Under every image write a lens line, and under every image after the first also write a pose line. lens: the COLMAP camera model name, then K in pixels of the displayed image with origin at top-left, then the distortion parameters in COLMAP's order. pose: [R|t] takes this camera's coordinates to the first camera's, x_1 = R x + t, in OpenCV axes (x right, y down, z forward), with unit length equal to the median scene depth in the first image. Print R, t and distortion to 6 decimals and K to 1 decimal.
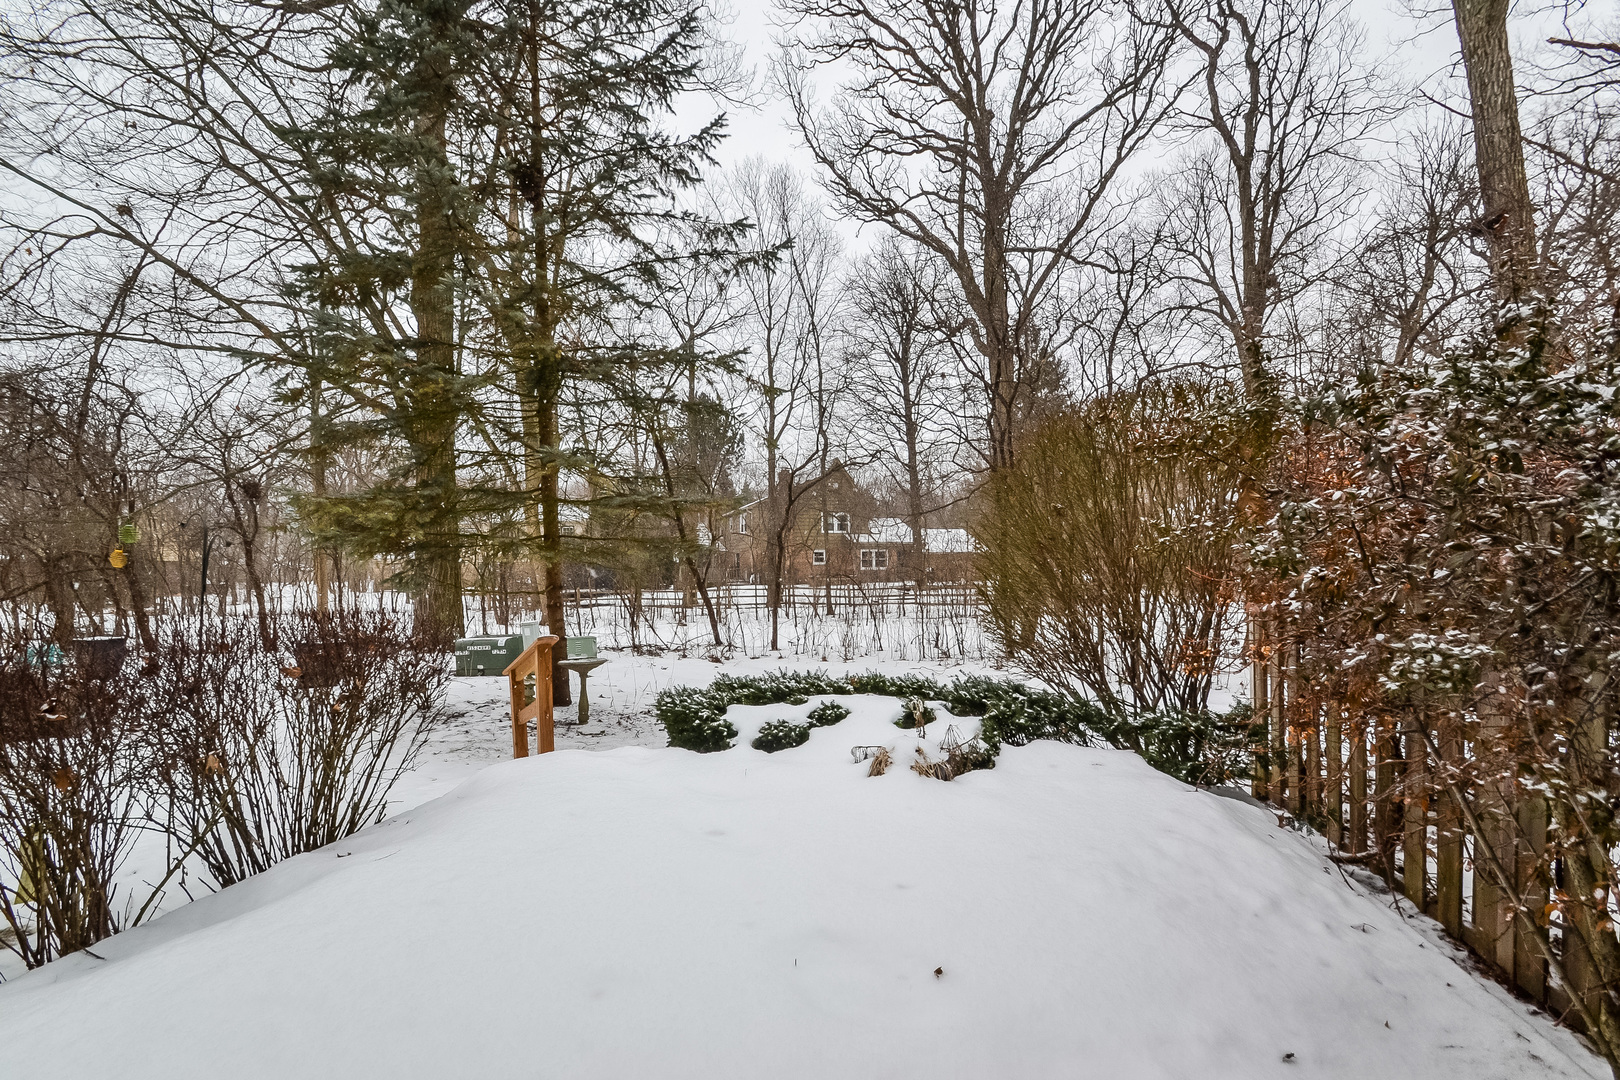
lens RADIAL K [[743.4, 0, 806.7], [0, 743.4, 559.1], [0, 0, 1]] dist [-0.000889, -0.000283]
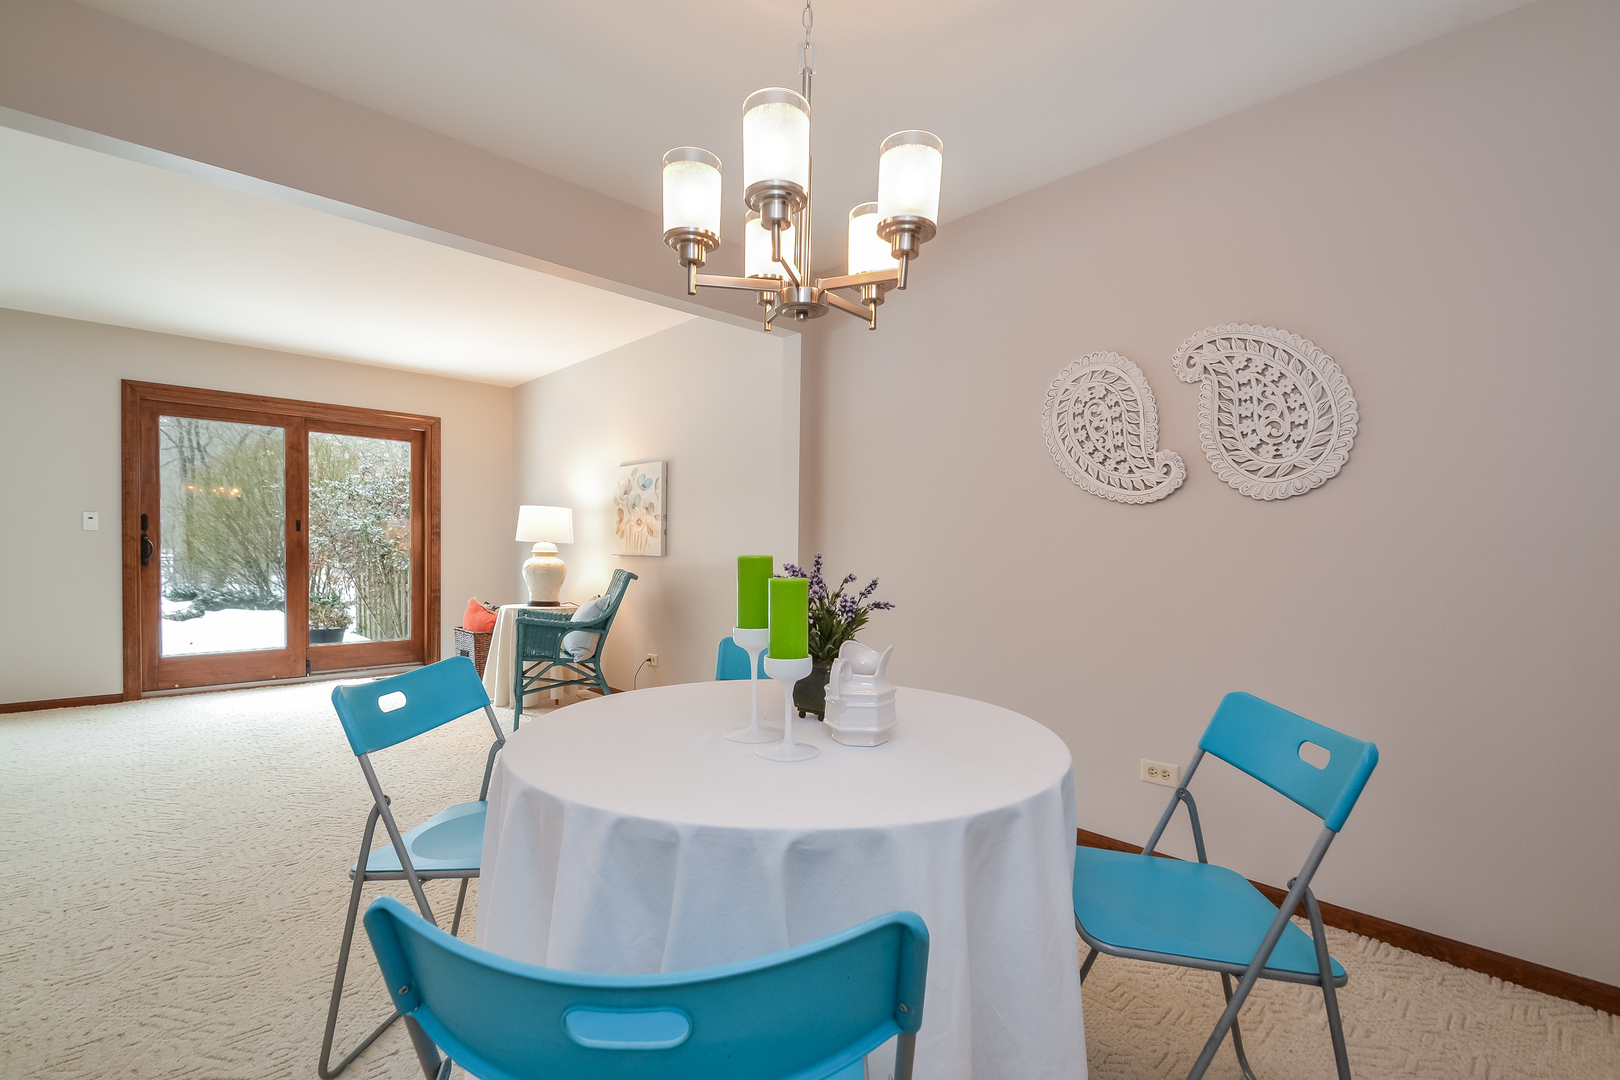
lens RADIAL K [[743.4, 0, 806.7], [0, 743.4, 559.1], [0, 0, 1]] dist [-0.000889, -0.000283]
pose [[0.568411, -0.002335, 0.822741, -0.414995], [-0.022880, 0.999564, 0.018644, 0.025844], [-0.822427, -0.029422, 0.568110, -1.312602]]
